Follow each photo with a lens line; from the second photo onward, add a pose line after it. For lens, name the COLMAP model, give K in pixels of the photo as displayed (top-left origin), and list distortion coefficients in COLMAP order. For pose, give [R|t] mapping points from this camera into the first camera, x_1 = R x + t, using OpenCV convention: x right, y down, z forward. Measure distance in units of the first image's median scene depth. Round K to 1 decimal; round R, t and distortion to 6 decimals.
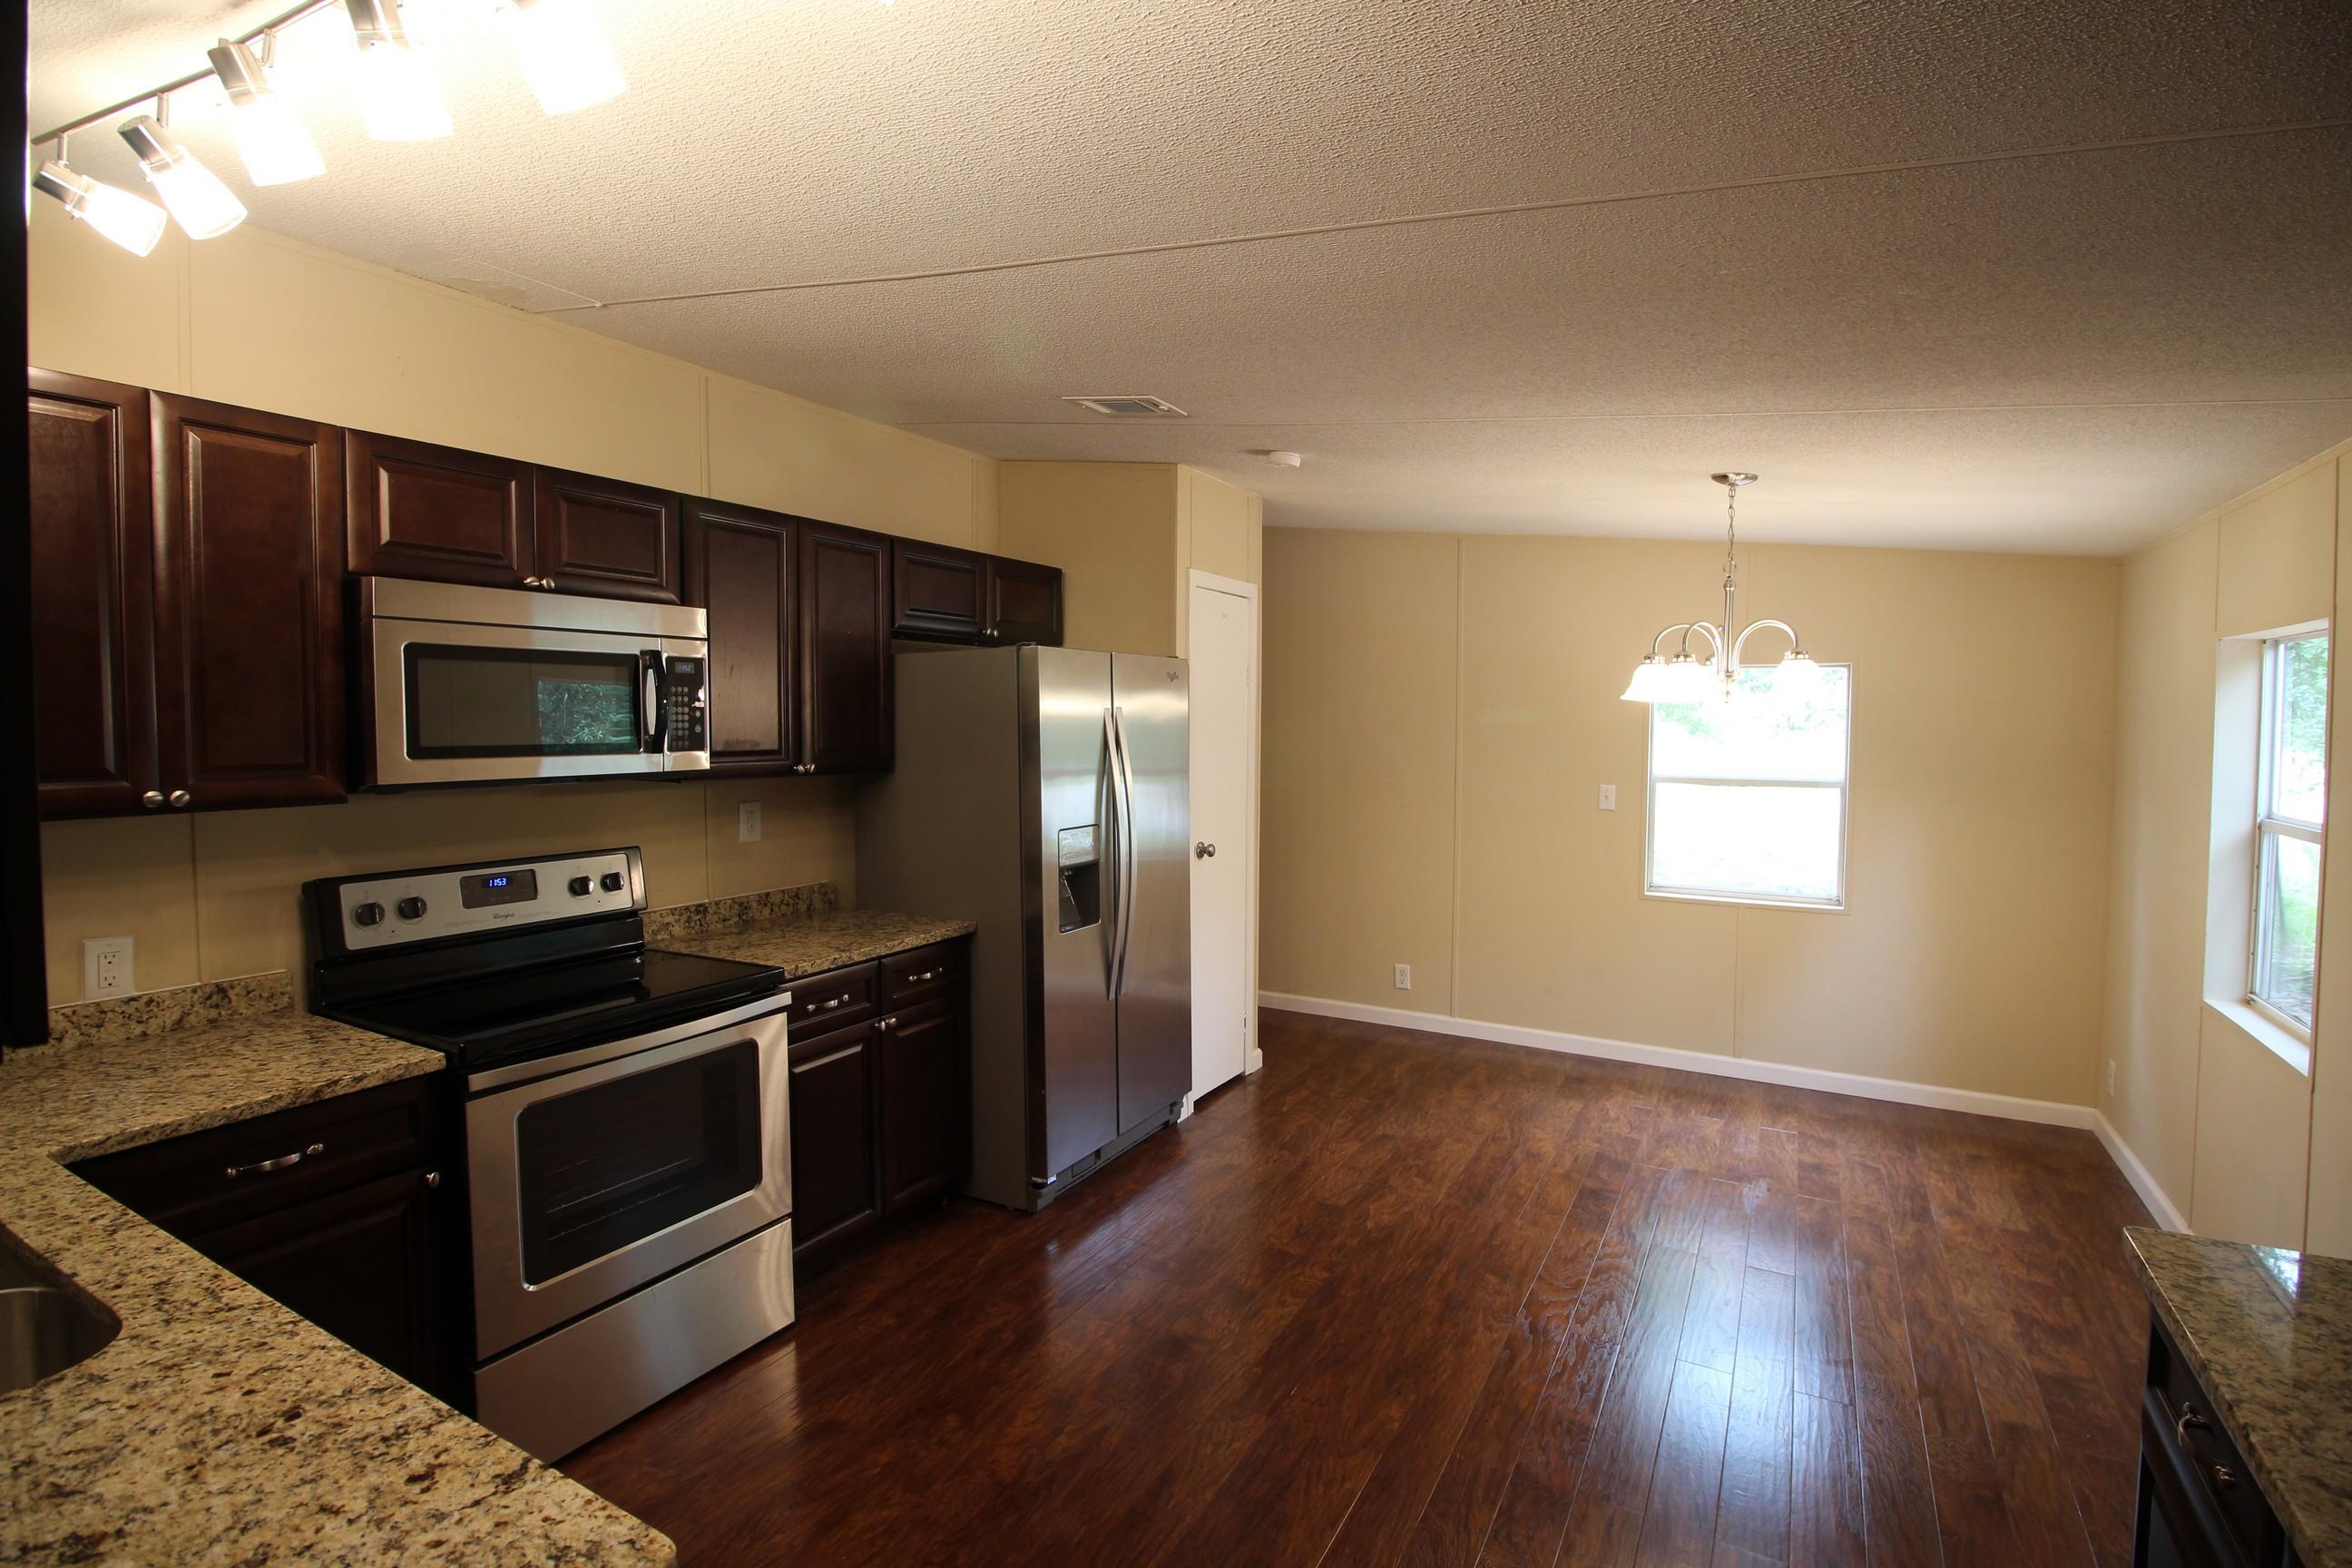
lens RADIAL K [[1089.0, 0, 1173.5], [0, 1089.0, 764.4], [0, 0, 1]] dist [-0.001189, -0.010791]
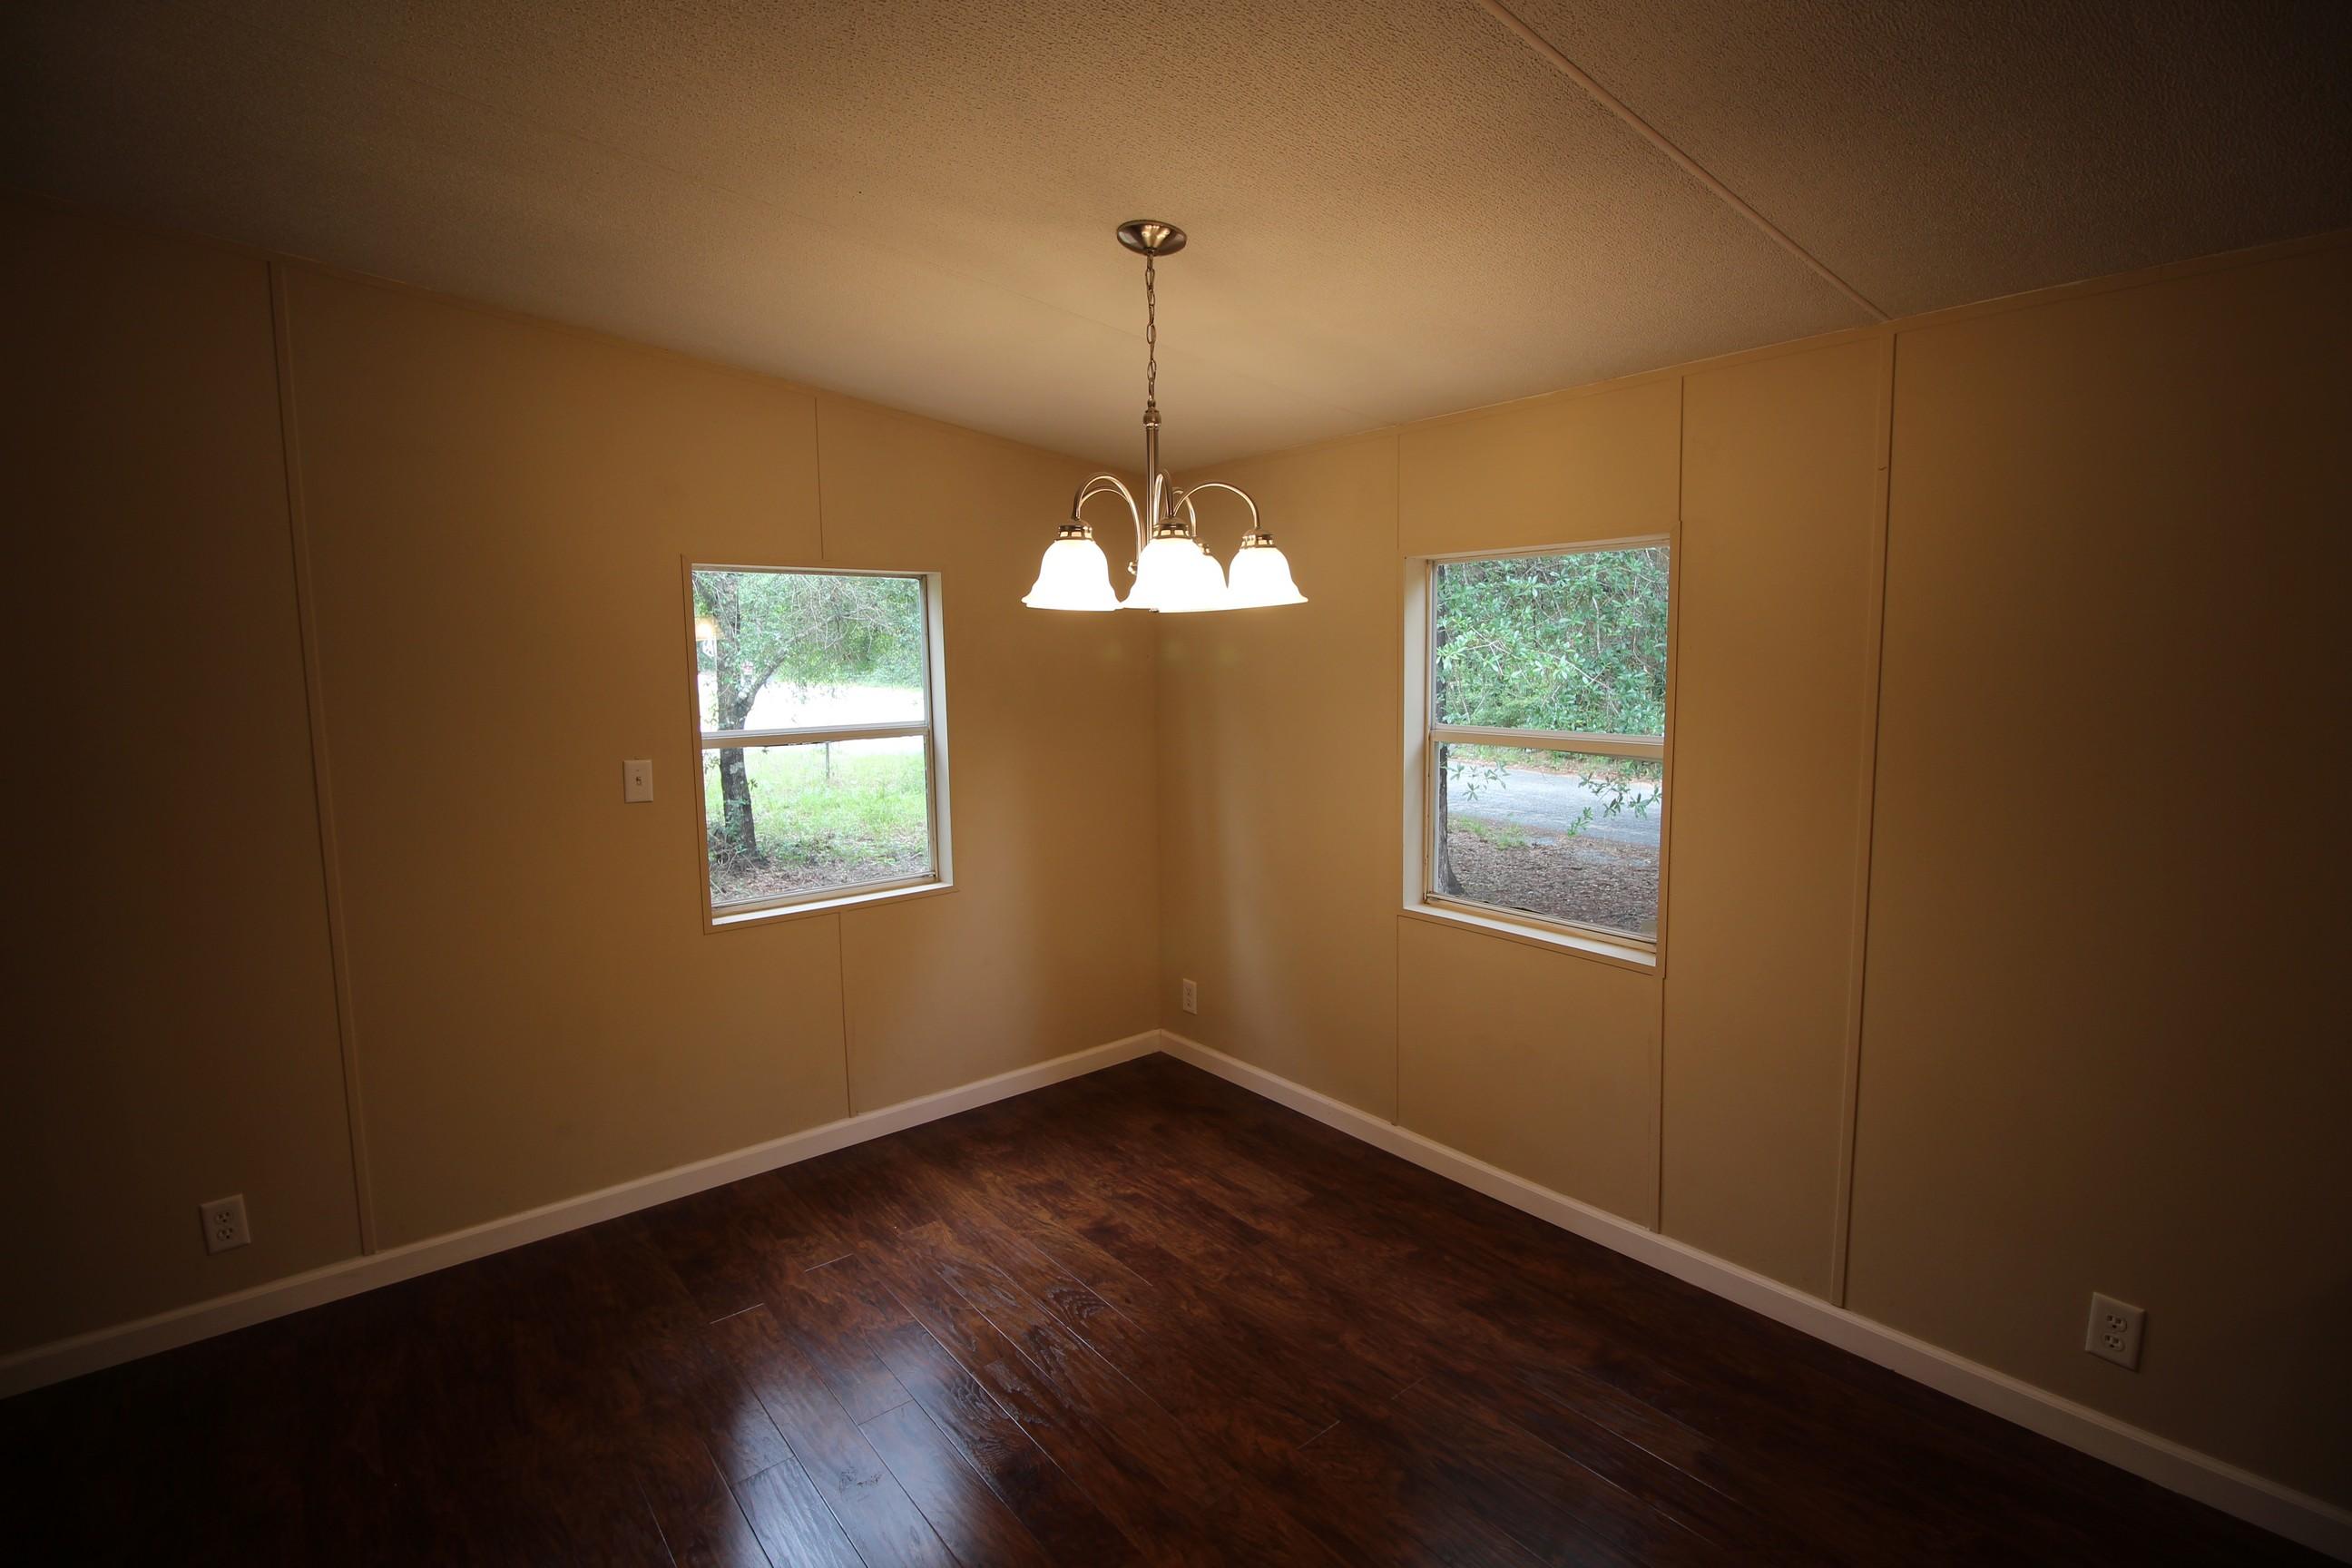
lens RADIAL K [[1089.0, 0, 1173.5], [0, 1089.0, 764.4], [0, 0, 1]] dist [-0.001189, -0.010791]
pose [[0.354884, -0.108088, 0.928641, -0.065409], [0.053922, 0.994007, 0.095089, -0.025040], [-0.933354, 0.016329, 0.358586, 0.650504]]
